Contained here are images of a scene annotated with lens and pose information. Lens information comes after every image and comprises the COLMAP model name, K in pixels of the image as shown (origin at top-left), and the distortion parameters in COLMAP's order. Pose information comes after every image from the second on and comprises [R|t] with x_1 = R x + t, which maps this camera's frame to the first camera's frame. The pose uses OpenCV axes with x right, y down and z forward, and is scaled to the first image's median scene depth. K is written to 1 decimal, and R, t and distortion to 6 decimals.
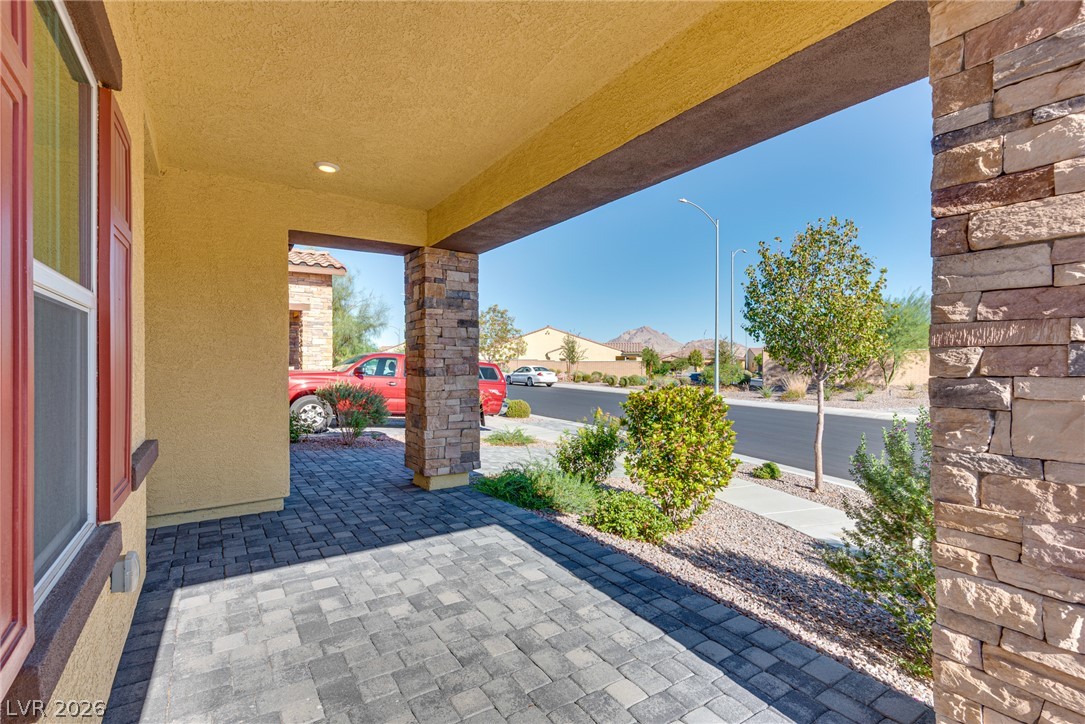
lens RADIAL K [[488.1, 0, 542.3], [0, 488.1, 368.3], [0, 0, 1]] dist [0.021902, -0.020052]
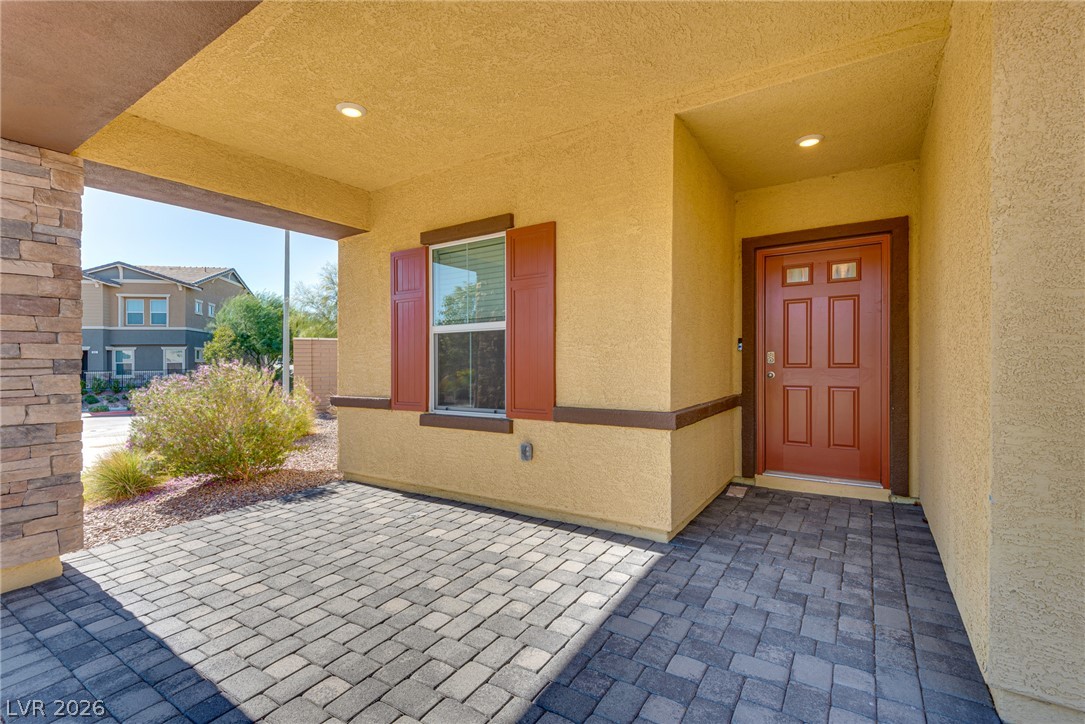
lens RADIAL K [[503.5, 0, 544.3], [0, 503.5, 354.1], [0, 0, 1]] dist [0.015663, -0.000431]
pose [[-0.931357, 0.003714, -0.364088, -0.076443], [0.006947, 0.999947, -0.007570, 0.012657], [0.364041, -0.009579, -0.931334, 1.488555]]
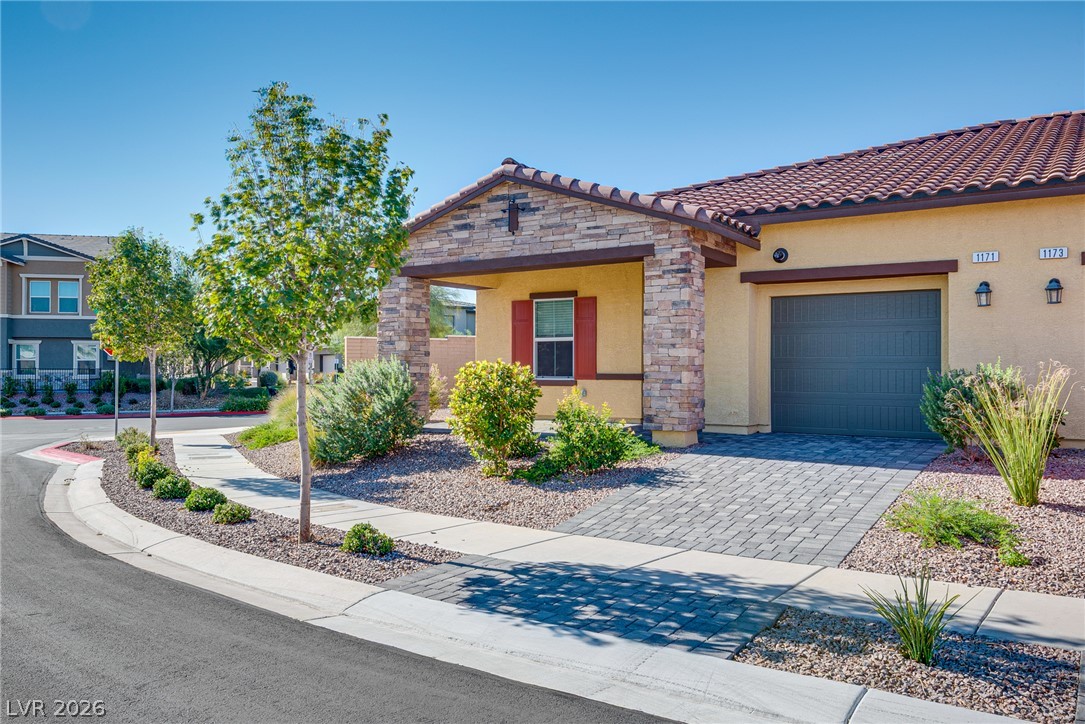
lens RADIAL K [[817.6, 0, 542.5], [0, 817.6, 362.0], [0, 0, 1]] dist [-0.006881, -0.001736]
pose [[-0.925517, -0.003661, -0.378689, 1.285870], [-0.003983, 0.999992, 0.000067, 0.056239], [0.378686, 0.001570, -0.925524, 4.146167]]
